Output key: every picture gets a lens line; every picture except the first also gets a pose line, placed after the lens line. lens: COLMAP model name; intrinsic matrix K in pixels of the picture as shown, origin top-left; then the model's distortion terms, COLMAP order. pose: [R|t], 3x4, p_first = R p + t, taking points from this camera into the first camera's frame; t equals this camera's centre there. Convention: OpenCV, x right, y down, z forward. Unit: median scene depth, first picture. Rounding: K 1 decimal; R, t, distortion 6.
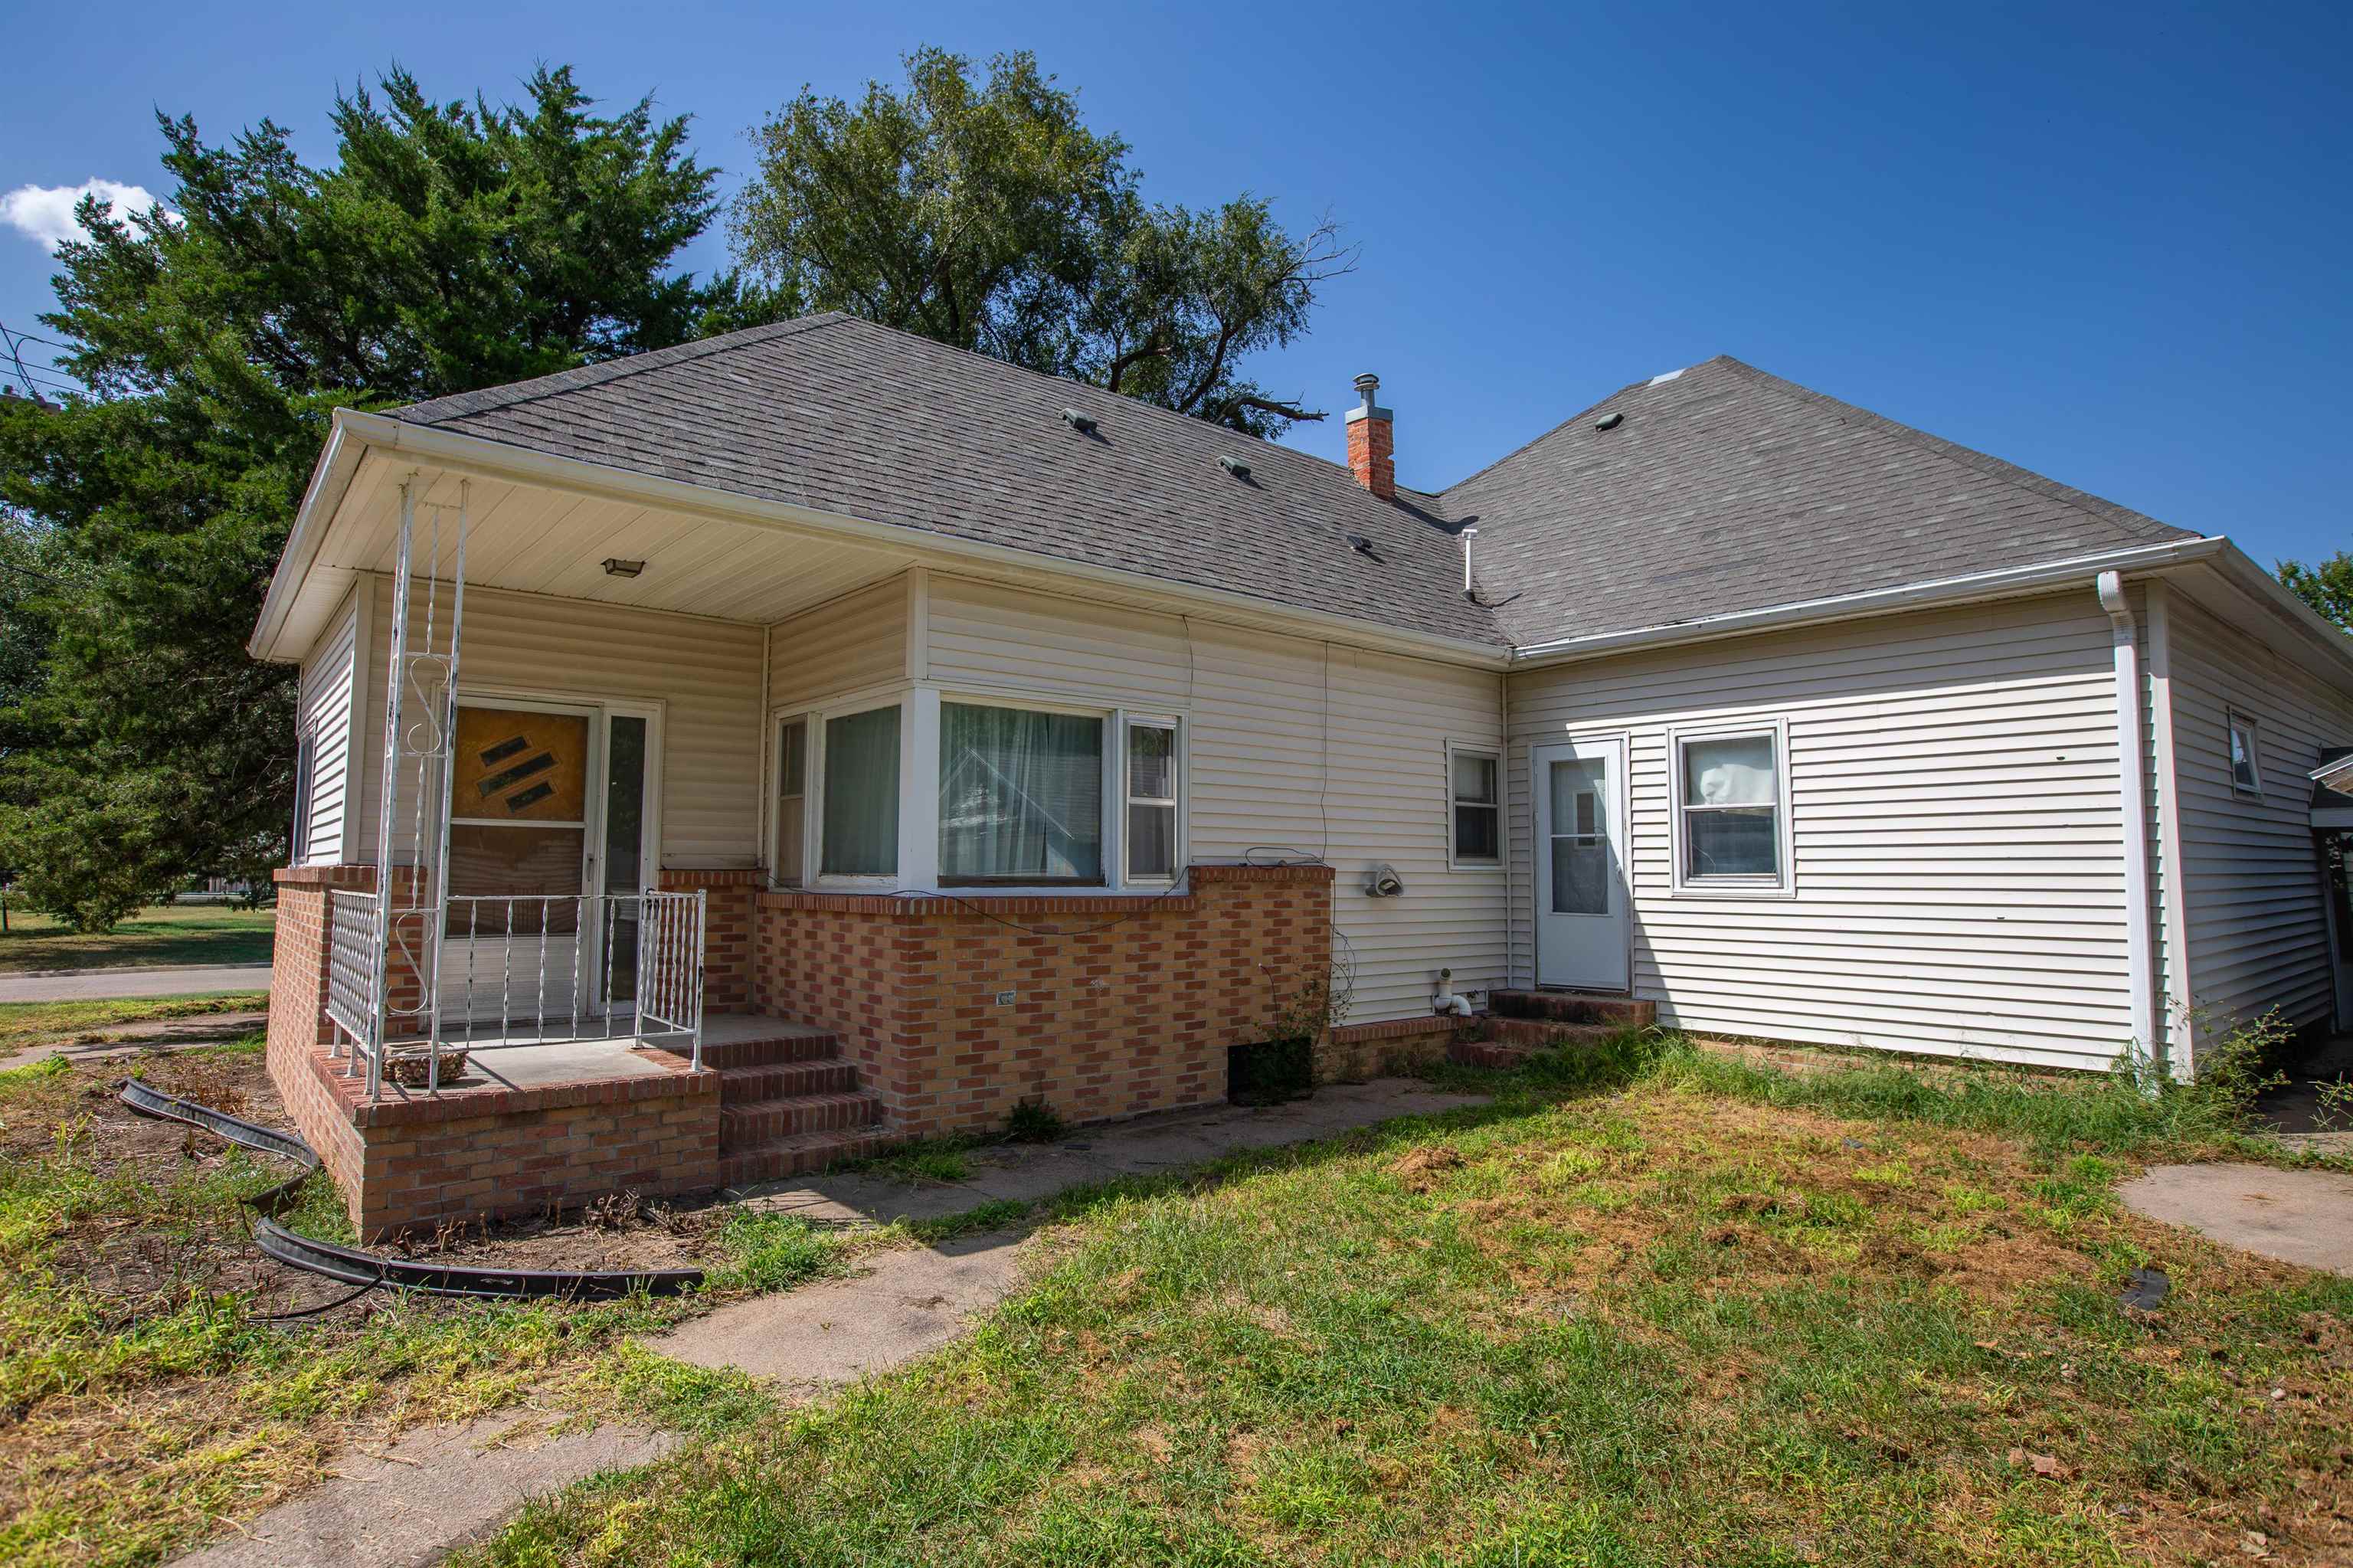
lens RADIAL K [[1209.3, 0, 1216.0], [0, 1209.3, 760.1], [0, 0, 1]] dist [-0.014123, 0.006094]
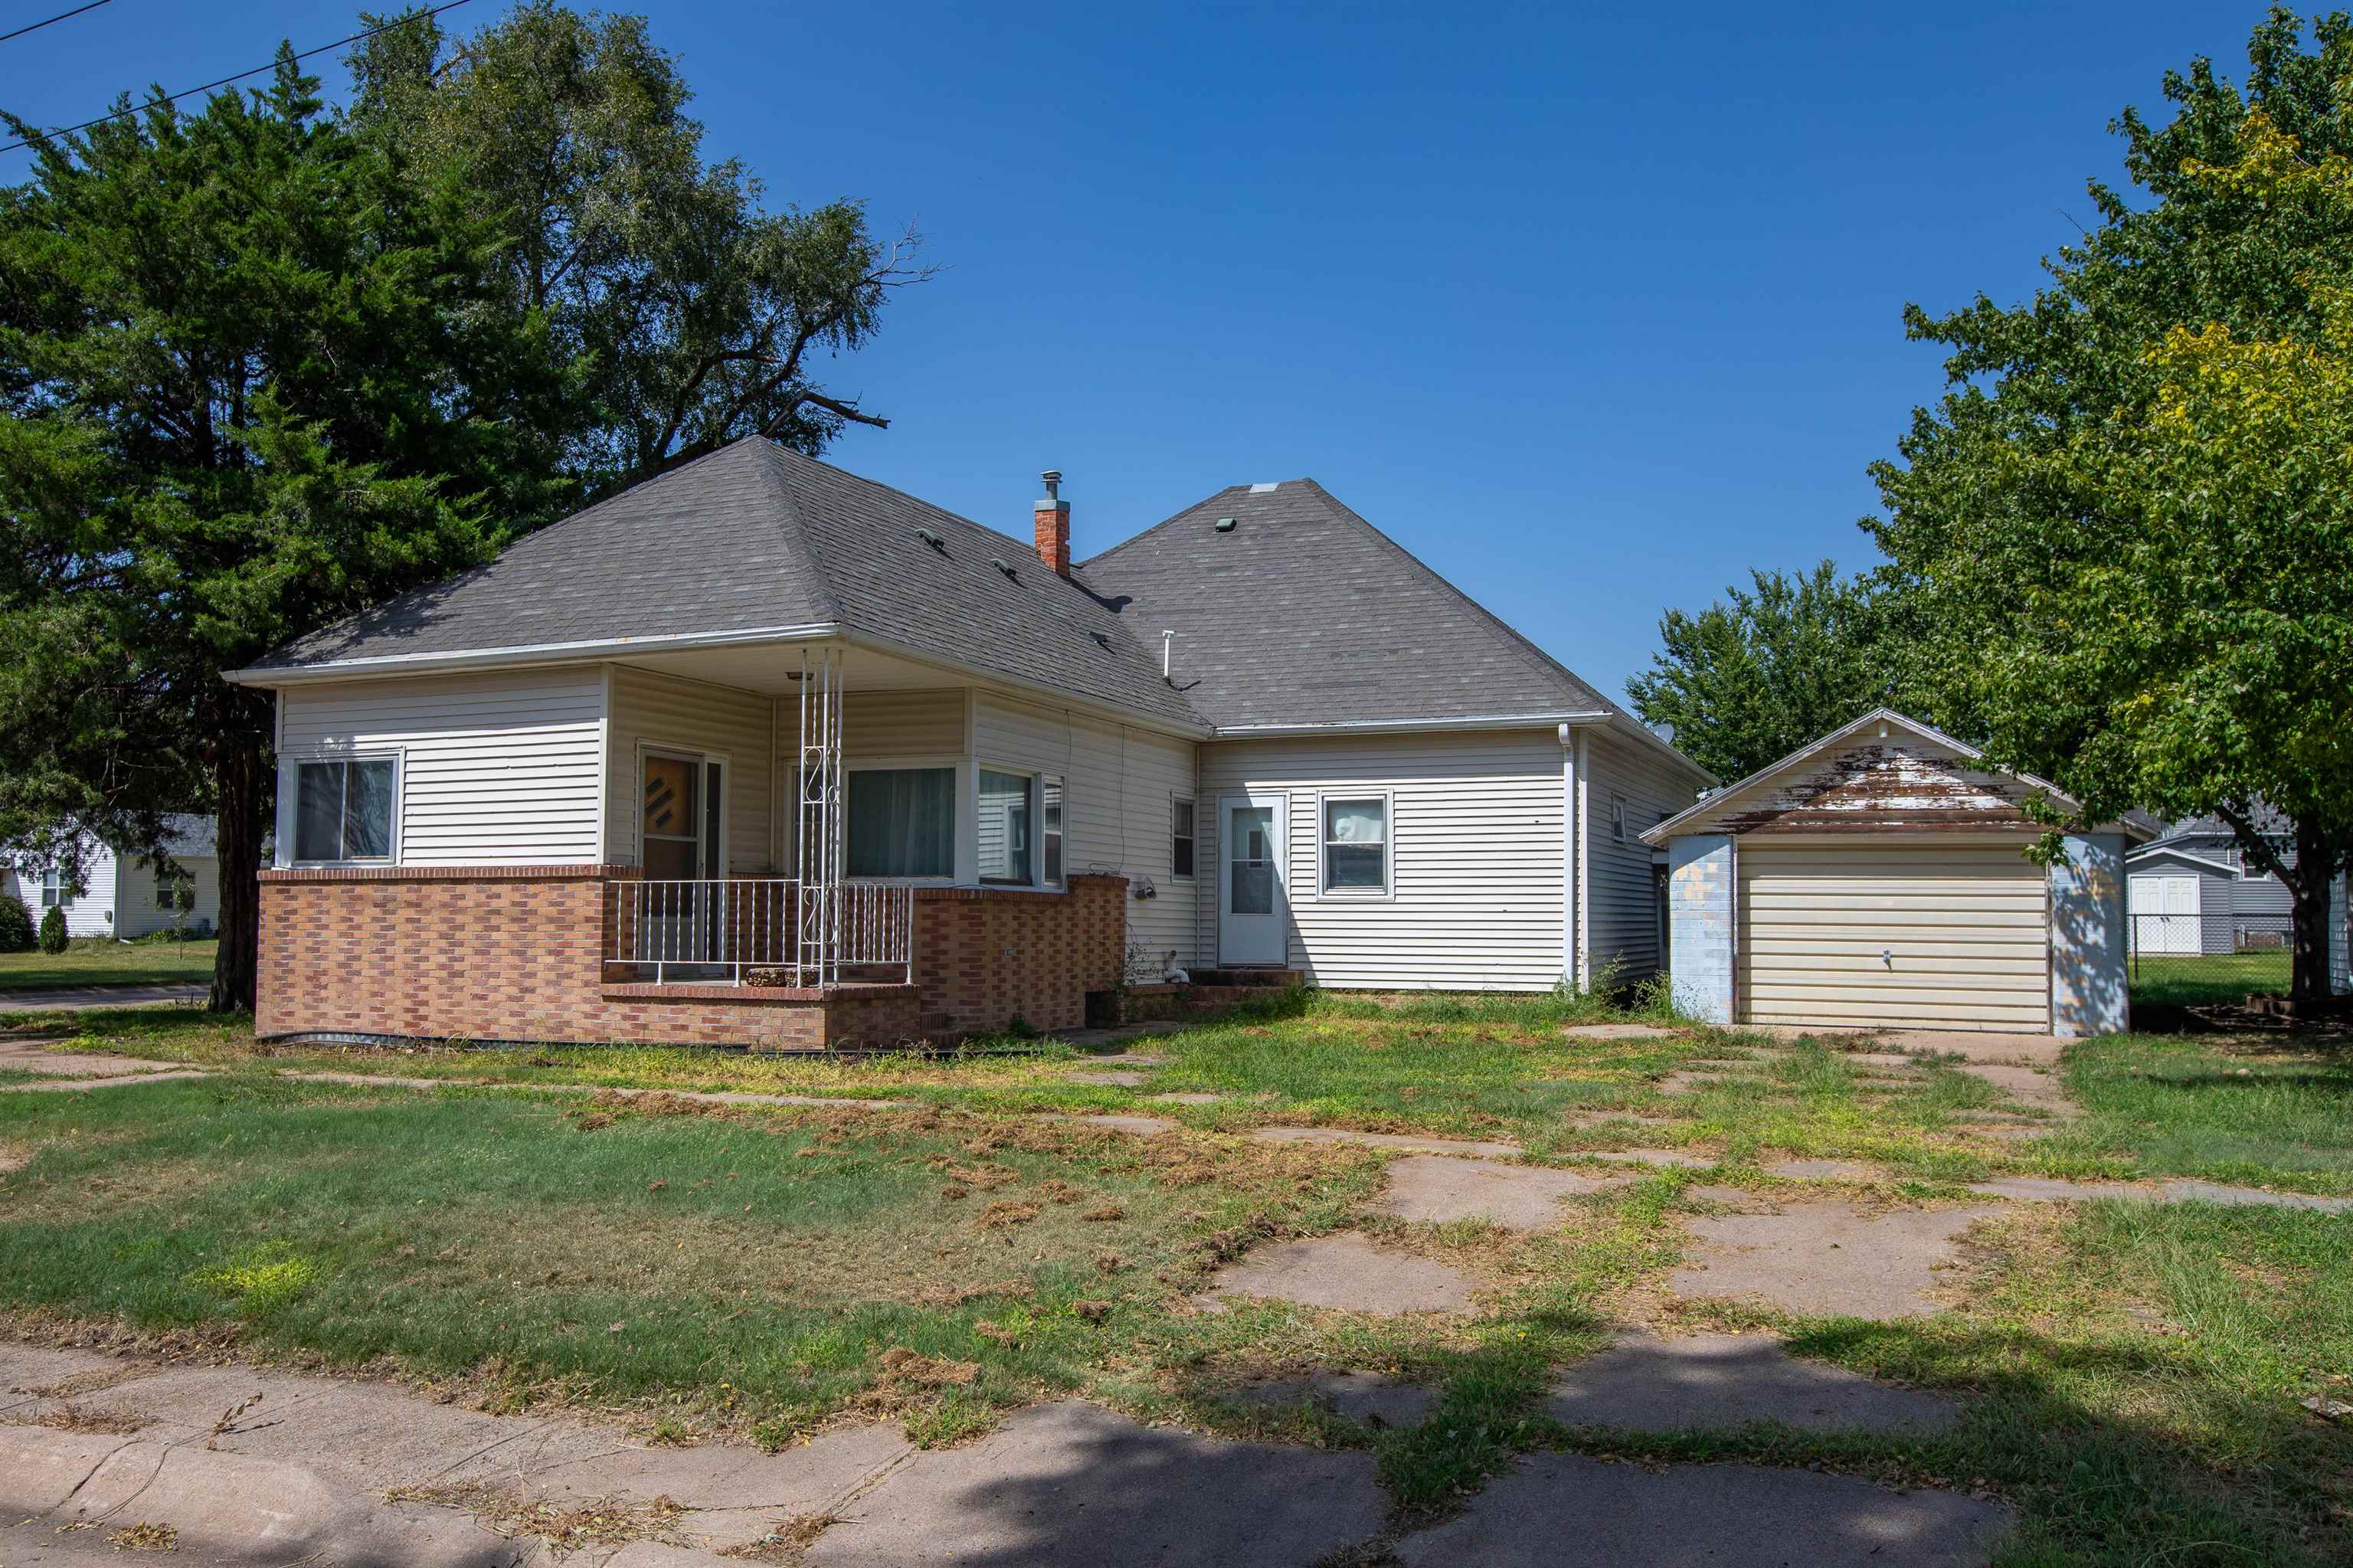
lens RADIAL K [[1763.3, 0, 1185.1], [0, 1763.3, 797.8], [0, 0, 1]] dist [0.015733, -0.001456]
pose [[0.896441, 0.033213, 0.441917, -0.768742], [-0.043685, 0.998954, 0.013537, -0.040752], [-0.441005, -0.031440, 0.896954, -0.931222]]
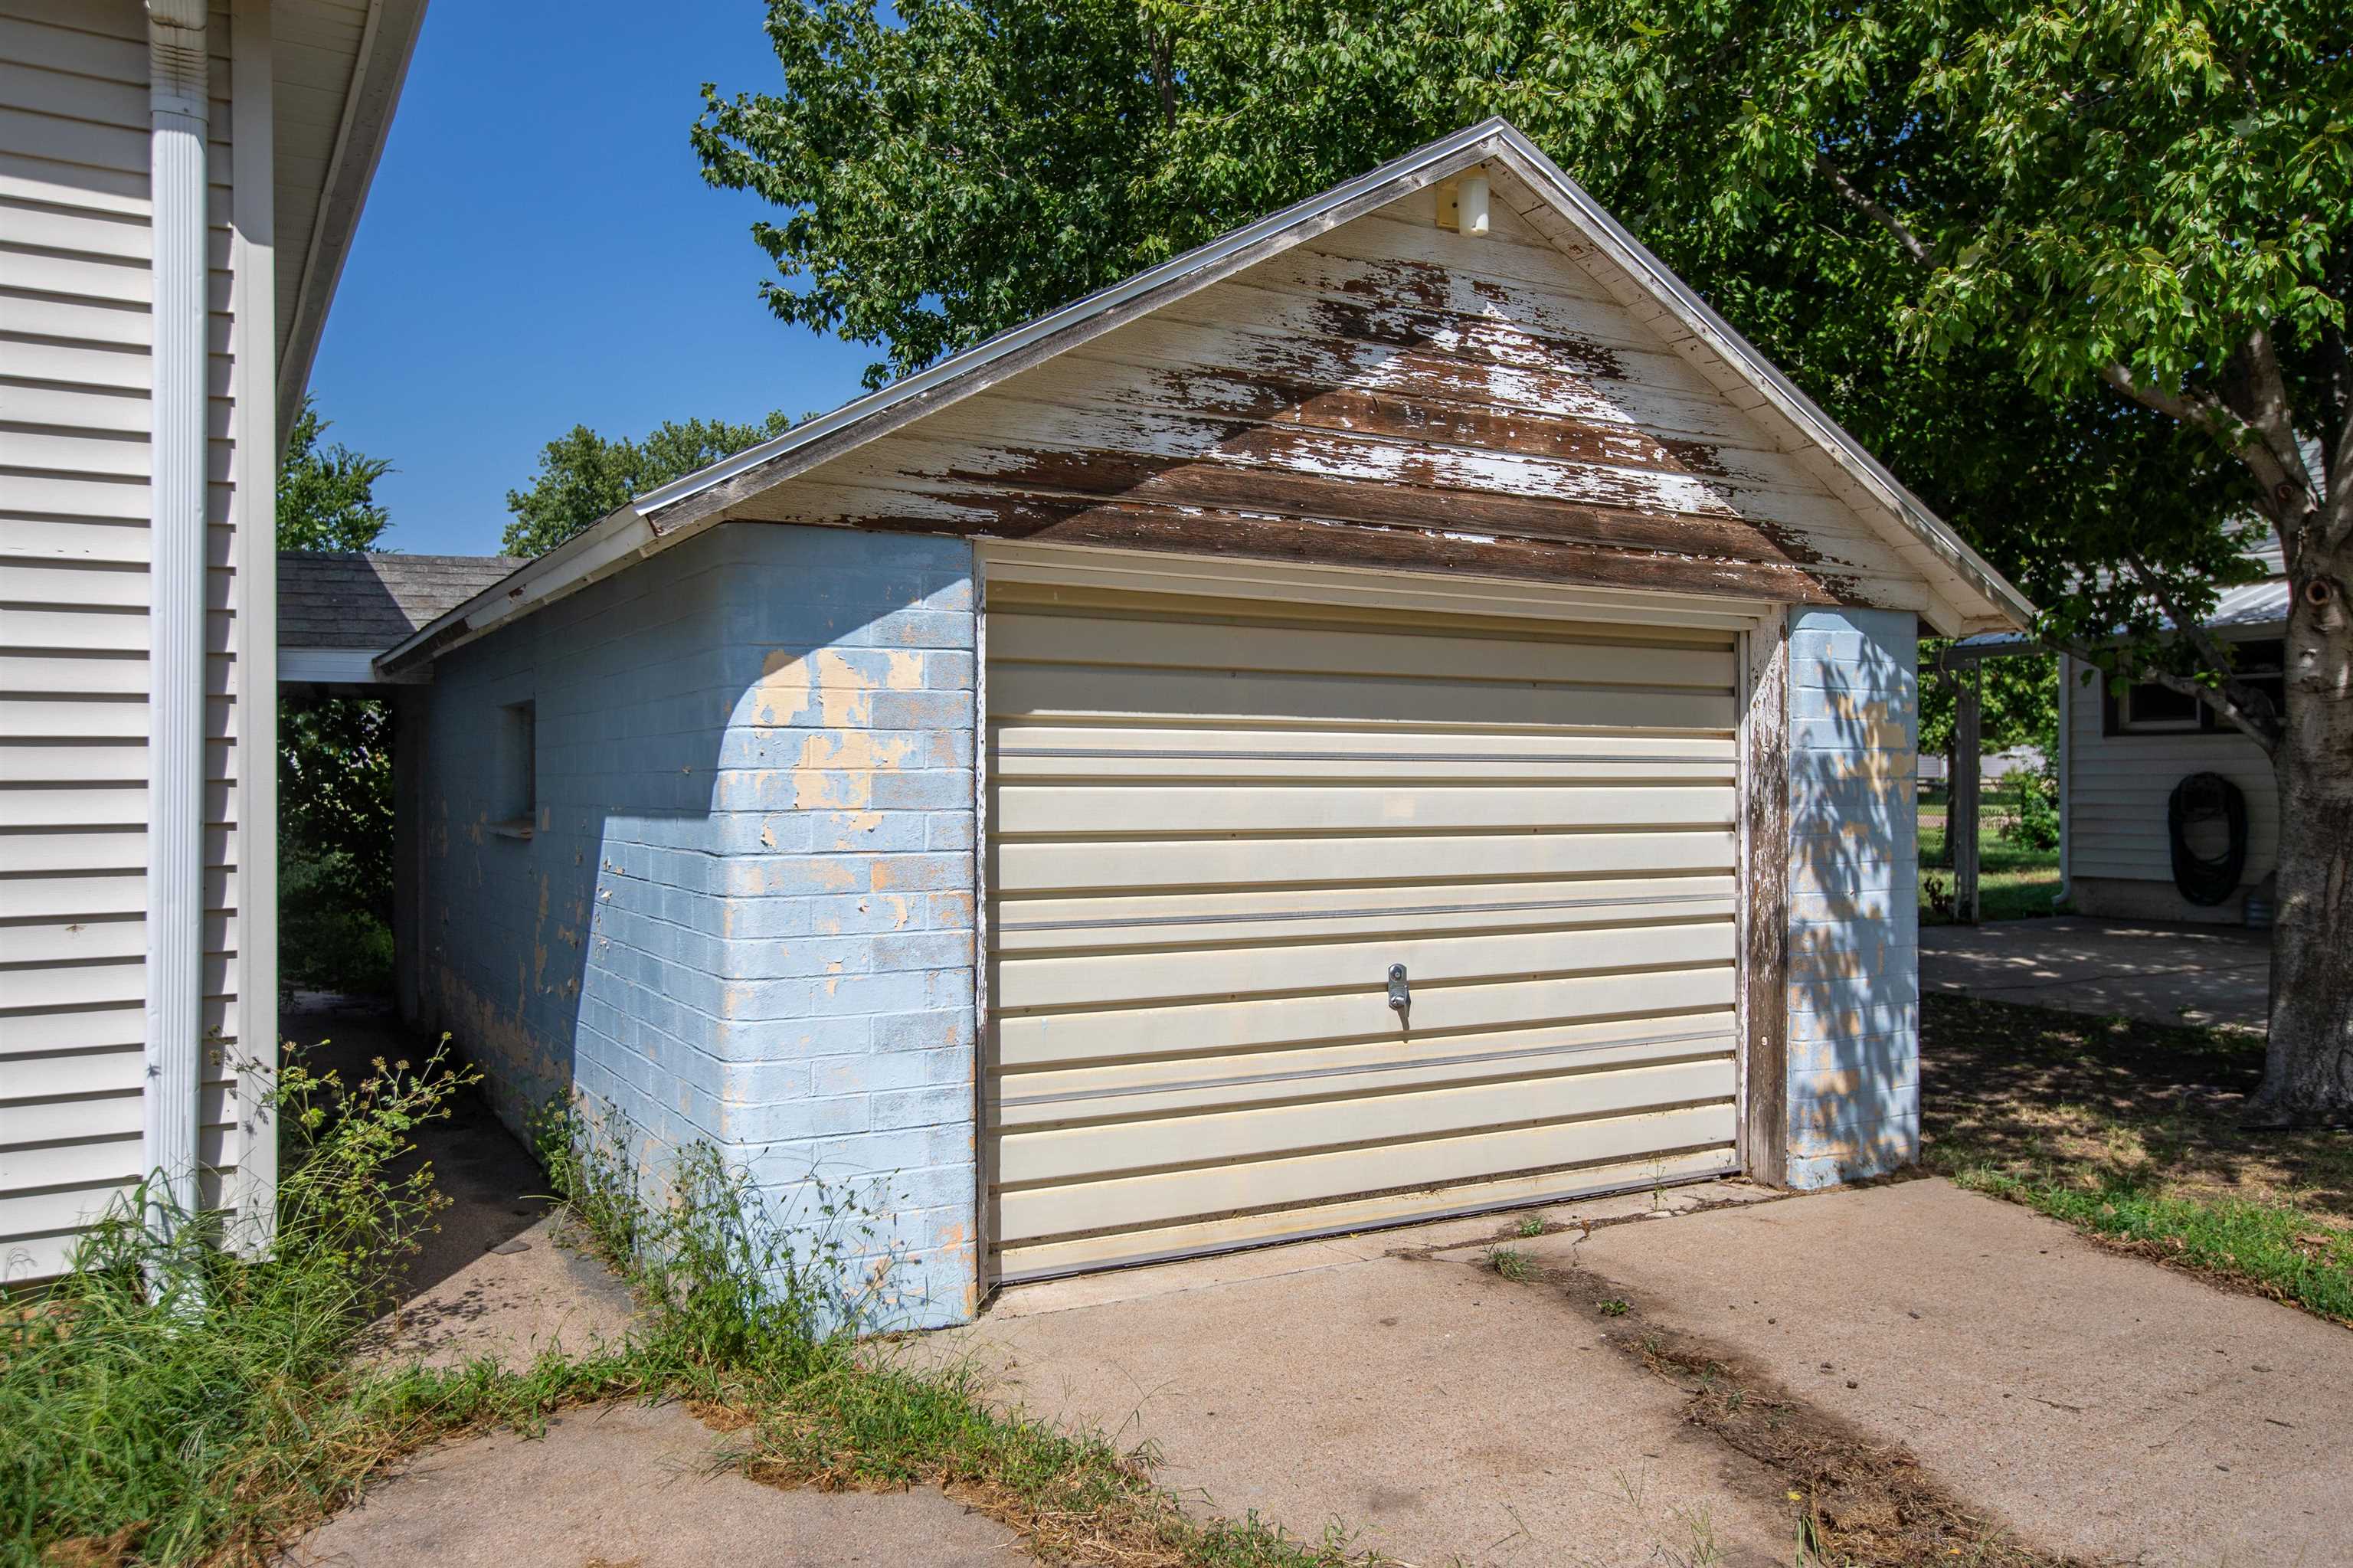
lens RADIAL K [[1763.3, 0, 1181.1], [0, 1763.3, 773.4], [0, 0, 1]] dist [0.015733, -0.001456]
pose [[0.196398, 0.001381, 0.980523, 0.214968], [-0.081318, 0.996577, 0.014884, 0.055137], [-0.977146, -0.082657, 0.195838, 0.447203]]
